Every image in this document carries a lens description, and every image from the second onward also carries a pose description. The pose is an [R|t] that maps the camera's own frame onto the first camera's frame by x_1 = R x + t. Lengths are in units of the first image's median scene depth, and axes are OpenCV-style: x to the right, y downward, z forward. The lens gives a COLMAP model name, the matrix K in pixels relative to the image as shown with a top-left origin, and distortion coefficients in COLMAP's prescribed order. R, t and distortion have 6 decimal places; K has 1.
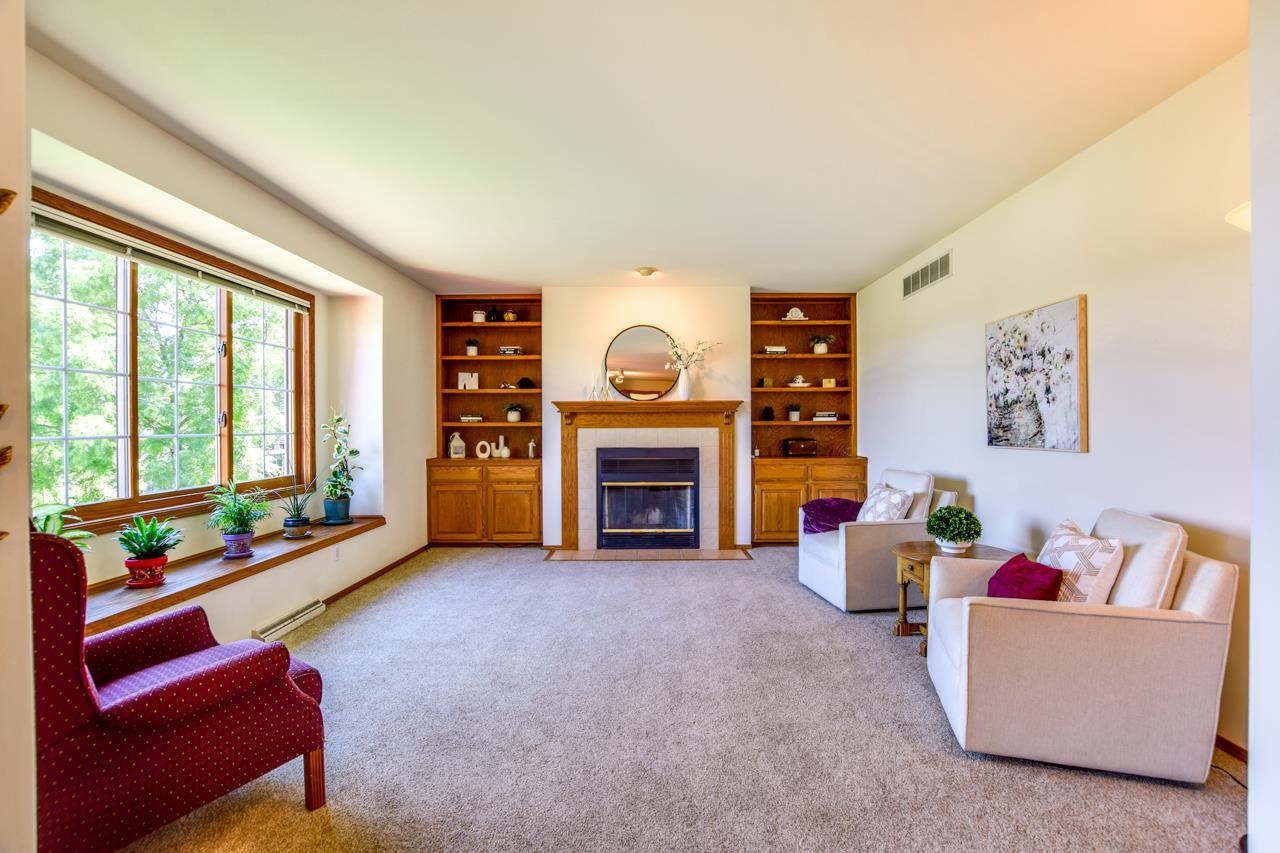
lens RADIAL K [[582.4, 0, 641.1], [0, 582.4, 428.0], [0, 0, 1]] dist [-0.029261, 0.002459]
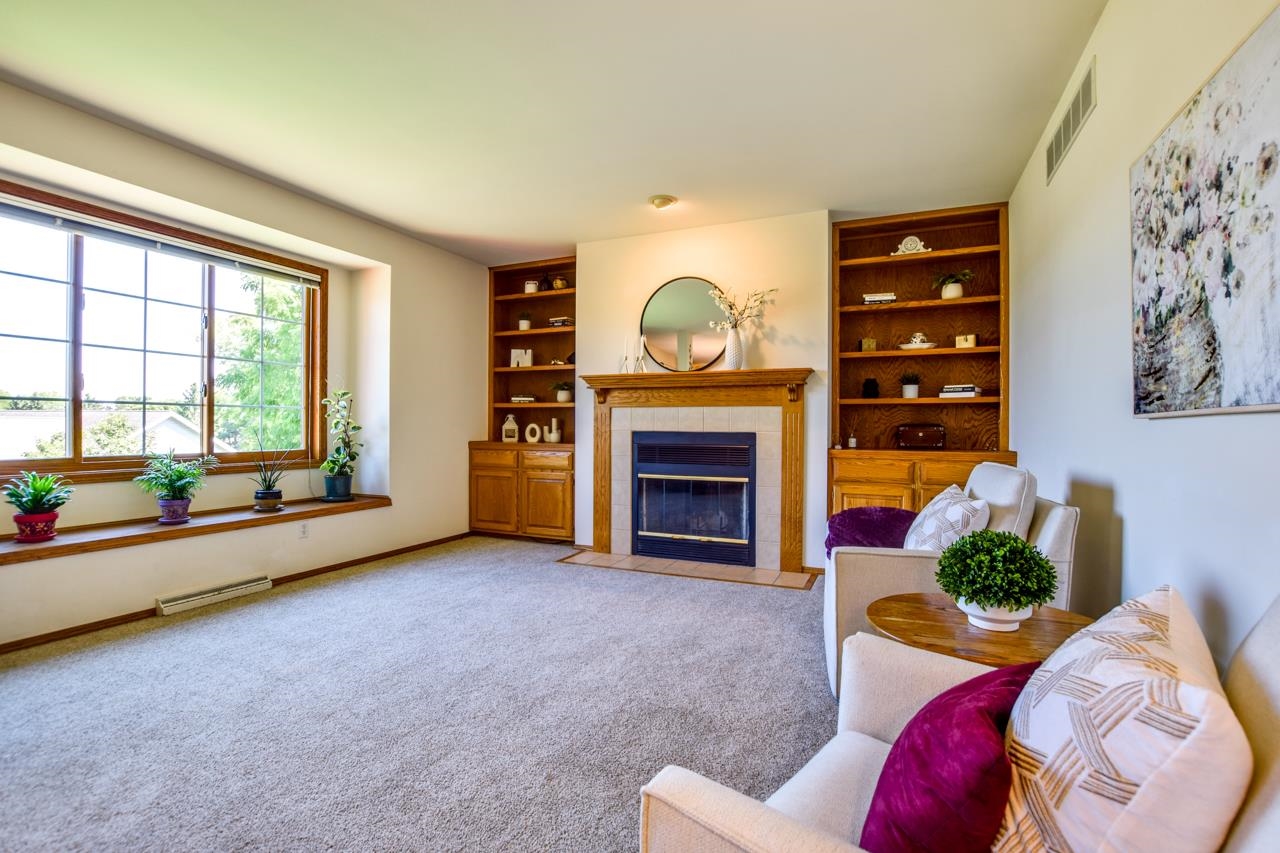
lens RADIAL K [[582.4, 0, 638.7], [0, 582.4, 428.1], [0, 0, 1]] dist [-0.029261, 0.002459]
pose [[0.914749, 0.010509, -0.403886, 0.330126], [-0.011828, 0.999930, -0.000771, 0.037599], [0.403850, 0.005482, 0.914809, 0.312313]]
